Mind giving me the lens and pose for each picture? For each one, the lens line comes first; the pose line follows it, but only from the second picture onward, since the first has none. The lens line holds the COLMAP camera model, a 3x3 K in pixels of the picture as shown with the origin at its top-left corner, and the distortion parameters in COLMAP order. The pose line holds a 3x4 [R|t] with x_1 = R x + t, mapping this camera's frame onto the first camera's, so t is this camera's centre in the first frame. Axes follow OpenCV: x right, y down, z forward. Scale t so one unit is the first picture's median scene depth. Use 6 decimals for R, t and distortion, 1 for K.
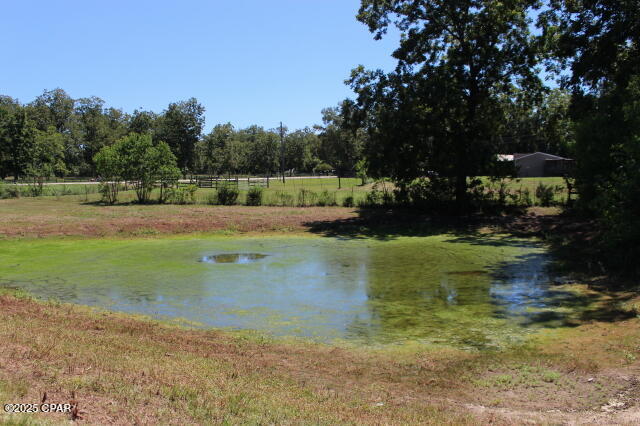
lens RADIAL K [[370.4, 0, 318.2], [0, 370.4, 209.2], [0, 0, 1]] dist [-0.056713, -0.000520]
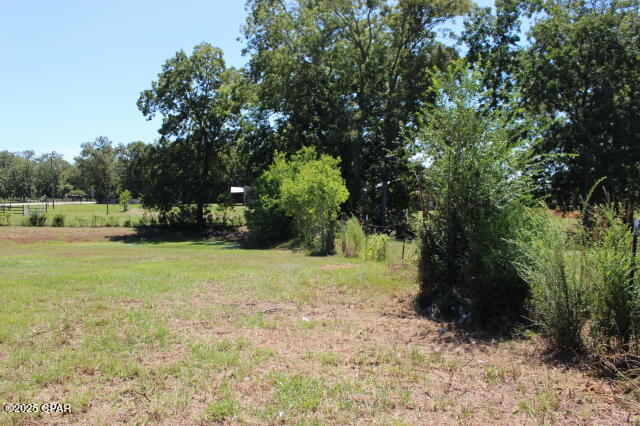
lens RADIAL K [[370.4, 0, 318.6], [0, 370.4, 211.0], [0, 0, 1]] dist [-0.056713, -0.000520]
pose [[0.781225, 0.015163, 0.624065, -0.233365], [0.023128, 0.998316, -0.053208, 0.024397], [-0.623821, 0.056001, 0.779559, -0.647905]]
